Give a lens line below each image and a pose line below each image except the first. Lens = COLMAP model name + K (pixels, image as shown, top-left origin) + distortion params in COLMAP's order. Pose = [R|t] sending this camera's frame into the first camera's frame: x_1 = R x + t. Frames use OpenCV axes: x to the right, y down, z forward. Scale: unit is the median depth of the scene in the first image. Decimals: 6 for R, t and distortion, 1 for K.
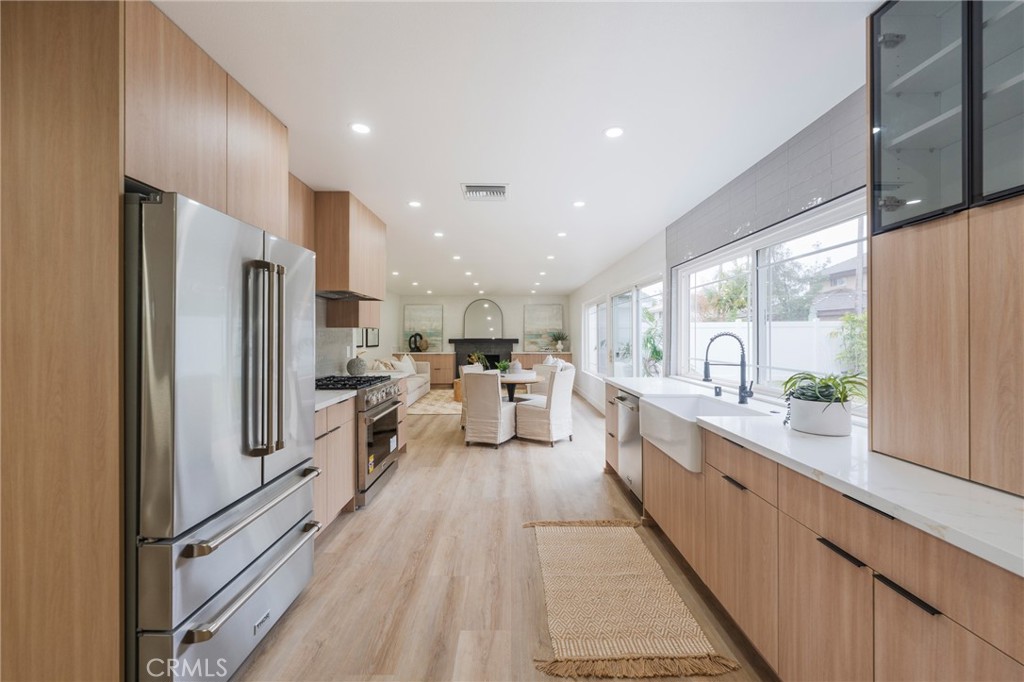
lens RADIAL K [[419.7, 0, 510.8], [0, 419.7, 335.3], [0, 0, 1]] dist [-0.004530, -0.000583]
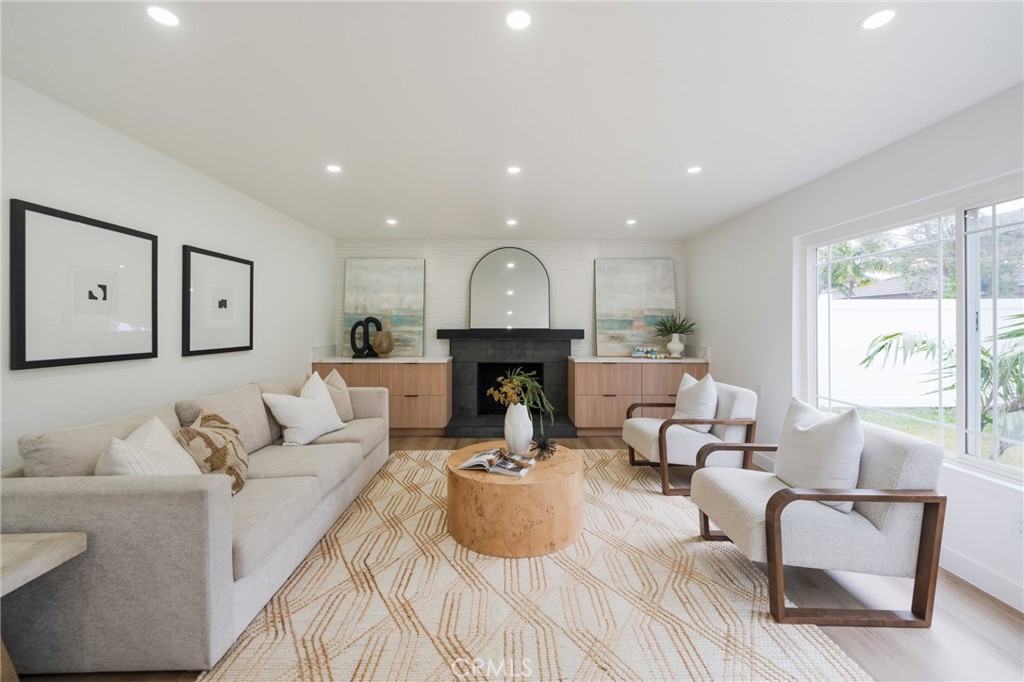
lens RADIAL K [[419.7, 0, 506.1], [0, 419.7, 323.7], [0, 0, 1]] dist [-0.004530, -0.000583]
pose [[0.999996, 0.002422, 0.001431, -0.070996], [-0.002420, 0.999996, -0.001422, 0.002557], [-0.001434, 0.001419, 0.999998, 0.527646]]
